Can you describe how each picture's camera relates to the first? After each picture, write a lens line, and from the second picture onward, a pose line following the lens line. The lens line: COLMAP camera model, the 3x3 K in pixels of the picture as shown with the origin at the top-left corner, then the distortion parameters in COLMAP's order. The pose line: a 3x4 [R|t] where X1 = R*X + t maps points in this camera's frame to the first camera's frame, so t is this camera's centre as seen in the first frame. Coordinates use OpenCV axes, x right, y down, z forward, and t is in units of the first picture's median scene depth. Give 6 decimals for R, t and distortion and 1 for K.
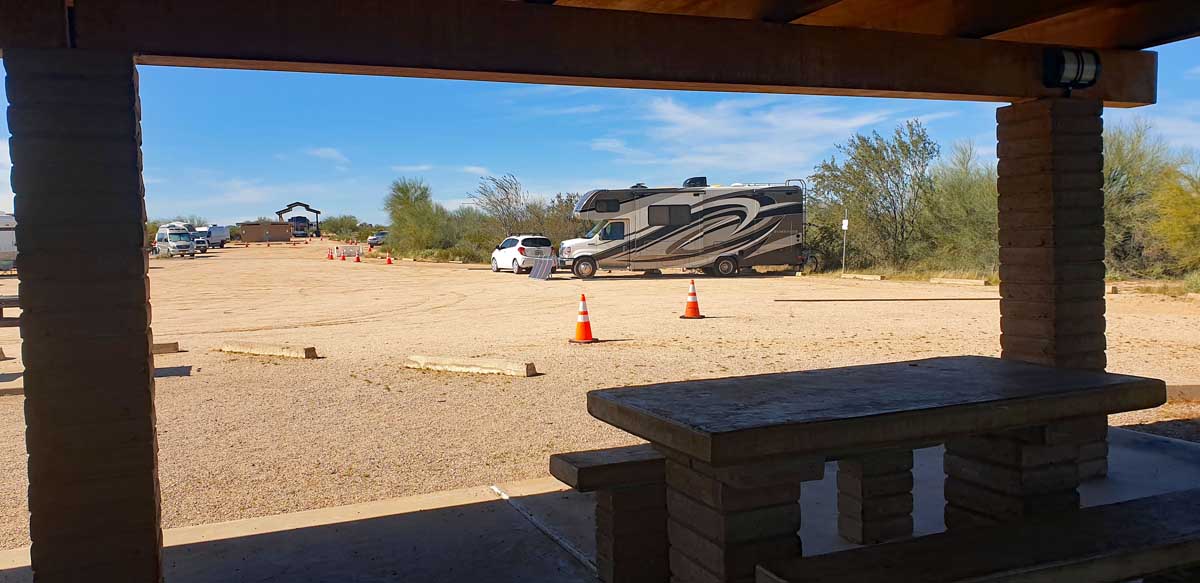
lens RADIAL K [[927.1, 0, 600.0], [0, 927.1, 291.5], [0, 0, 1]] dist [0.028340, -0.002348]
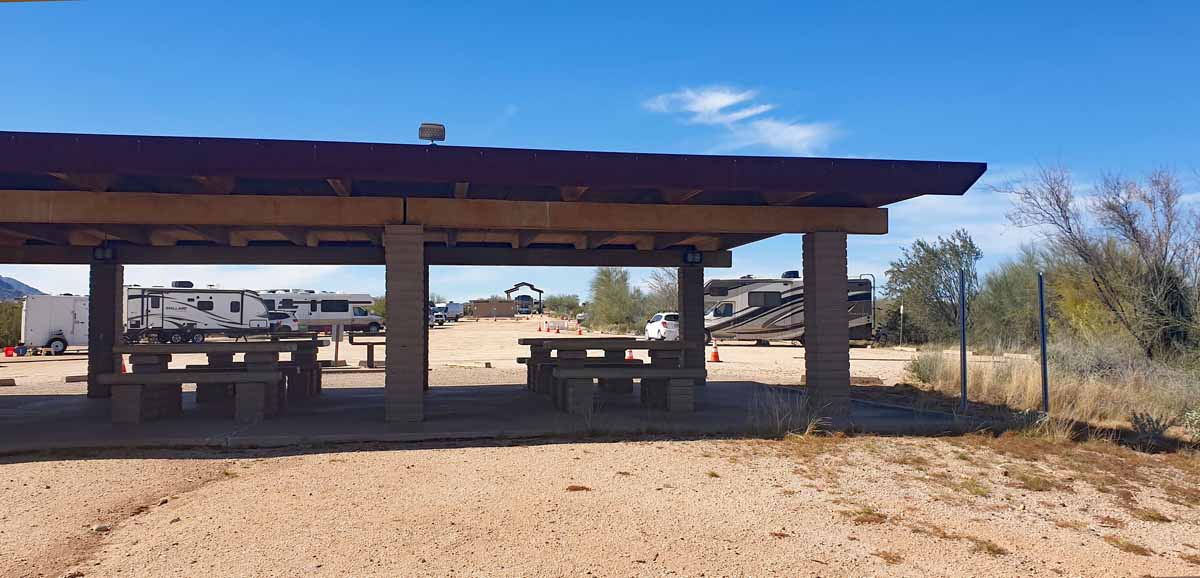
lens RADIAL K [[947.1, 0, 600.0], [0, 947.1, 289.0], [0, 0, 1]] dist [0.003602, 0.000174]
pose [[0.971948, 0.017504, -0.234544, 0.153978], [-0.038722, 0.995528, -0.086165, 0.028245], [0.231987, 0.092830, 0.968279, -0.358534]]
